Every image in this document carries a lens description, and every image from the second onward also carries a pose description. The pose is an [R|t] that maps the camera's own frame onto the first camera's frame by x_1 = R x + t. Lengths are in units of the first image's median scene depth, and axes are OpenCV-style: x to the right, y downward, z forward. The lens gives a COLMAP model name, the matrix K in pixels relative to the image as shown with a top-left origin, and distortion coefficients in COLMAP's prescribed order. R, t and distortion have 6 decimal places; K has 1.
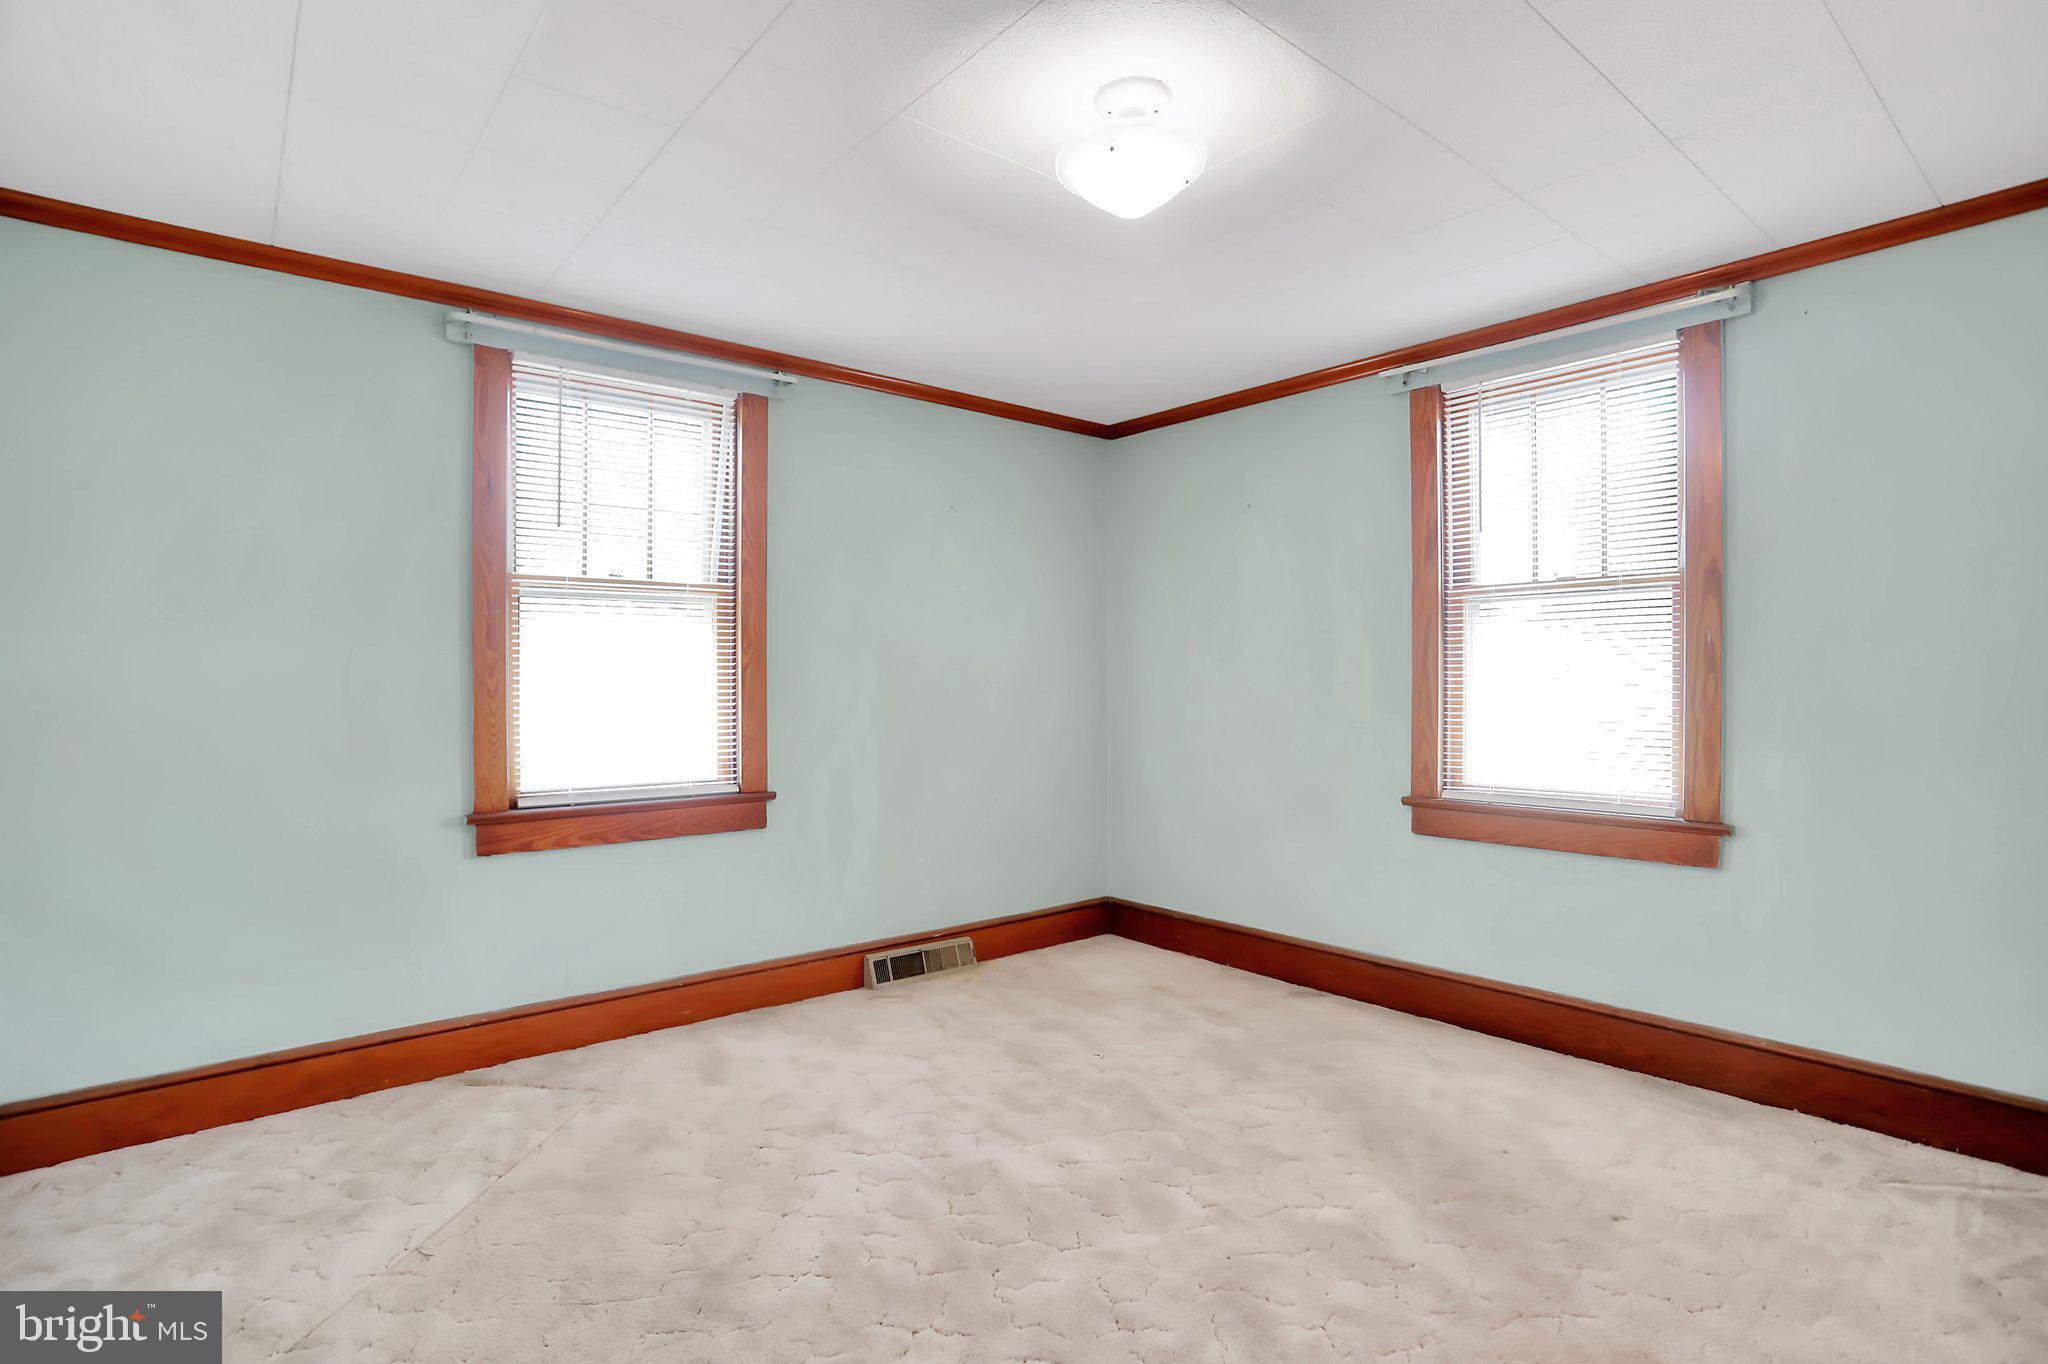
lens RADIAL K [[1045.9, 0, 1026.7], [0, 1045.9, 684.7], [0, 0, 1]] dist [-0.034317, 0.001899]
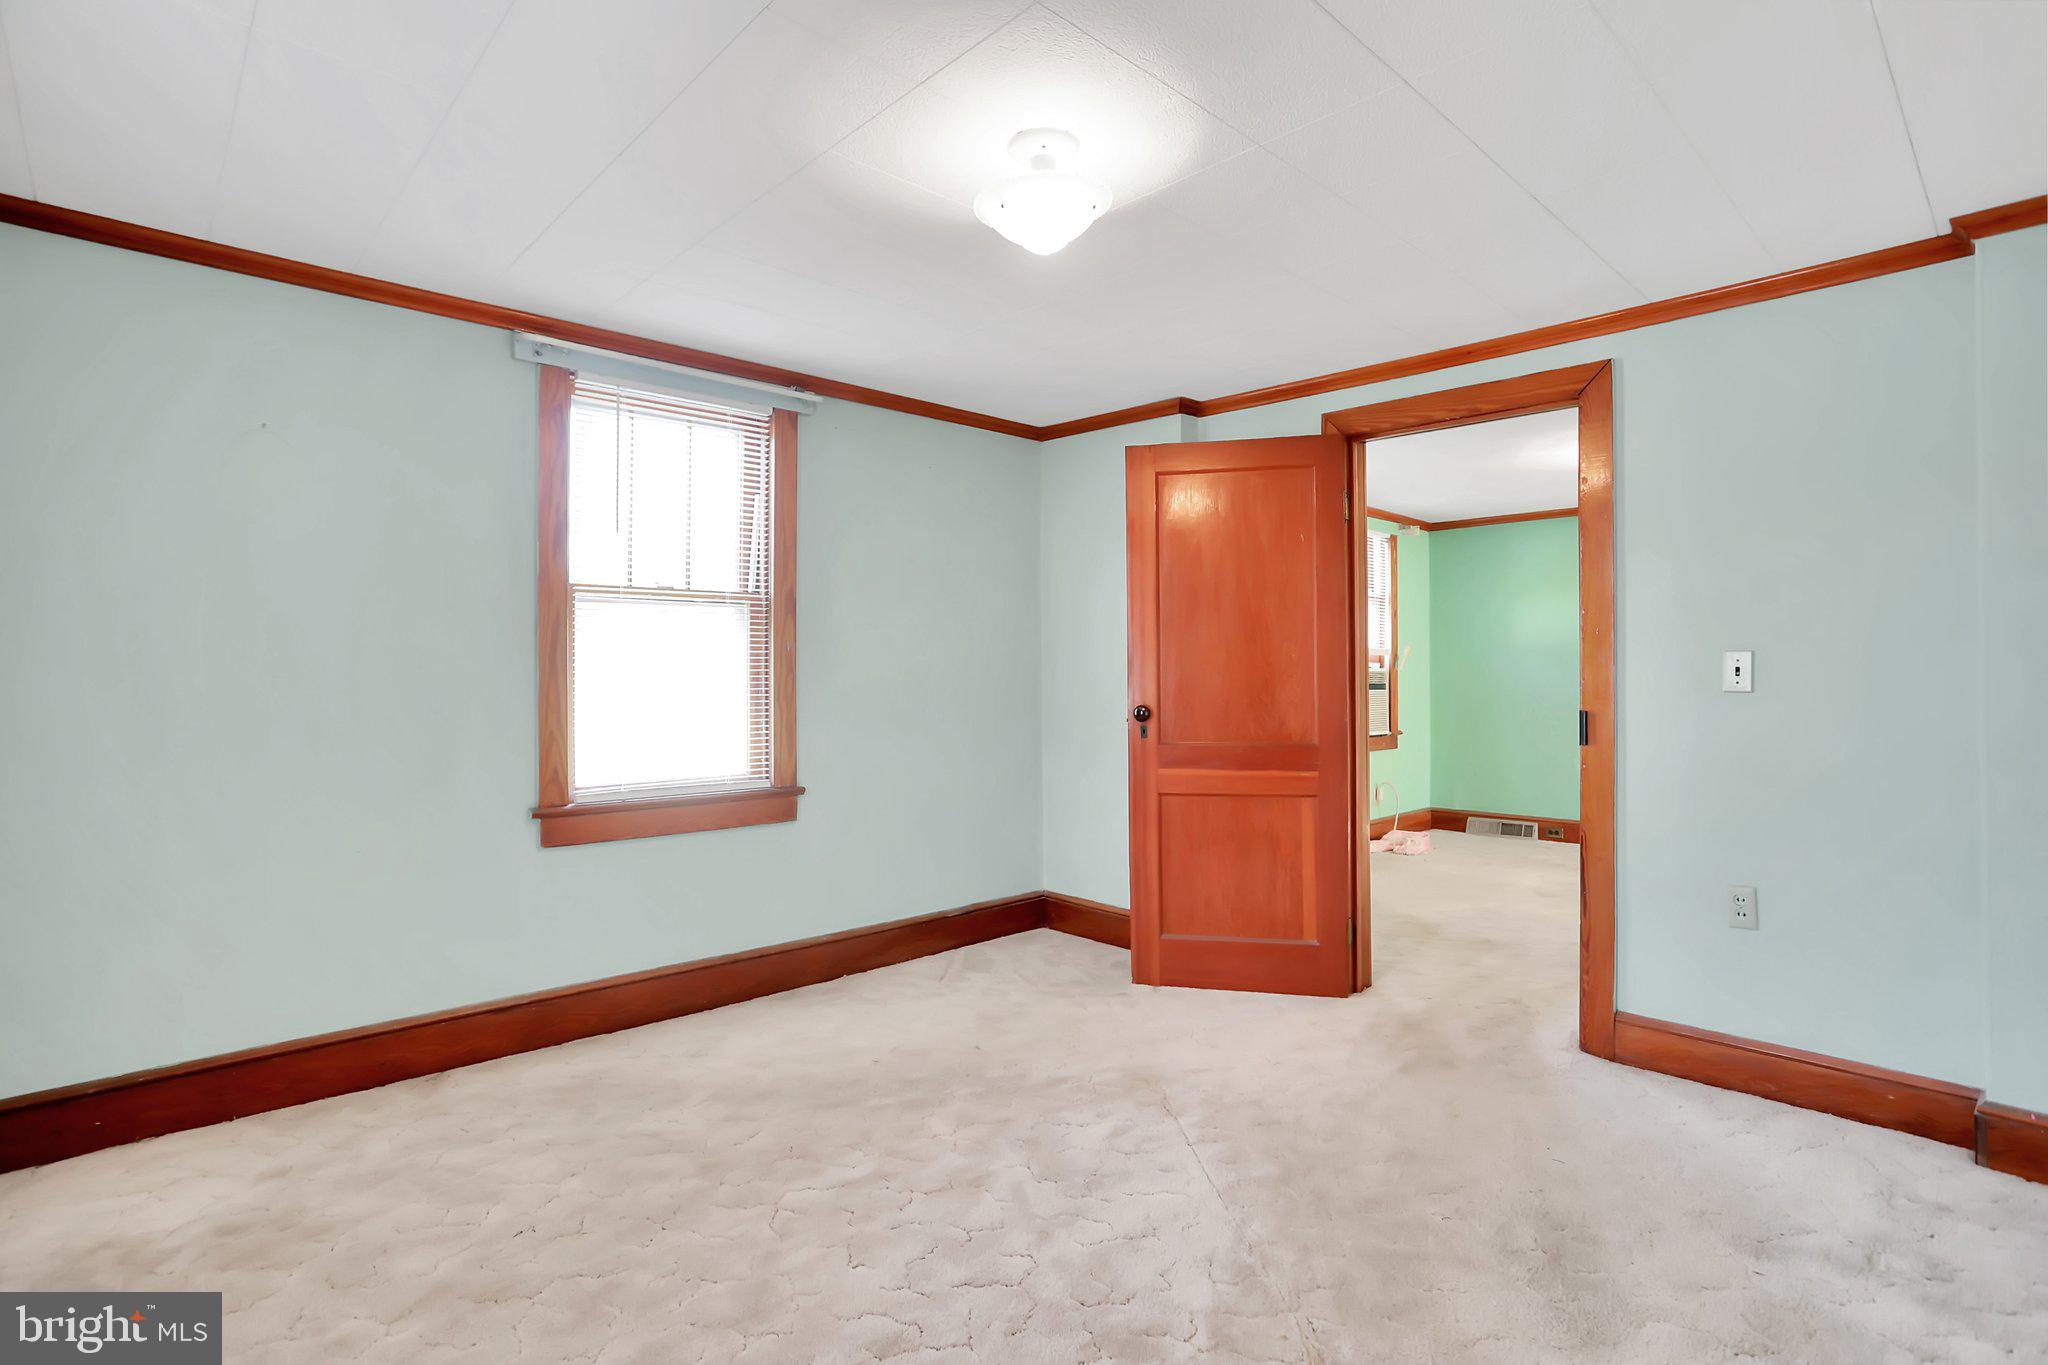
lens RADIAL K [[1049.7, 0, 1025.6], [0, 1049.7, 657.1], [0, 0, 1]] dist [-0.001447, 0.000652]
pose [[-0.065058, 0.016733, 0.997741, -0.633475], [0.001783, 0.999860, -0.016652, -0.009234], [-0.997880, 0.000696, -0.065079, 0.699958]]
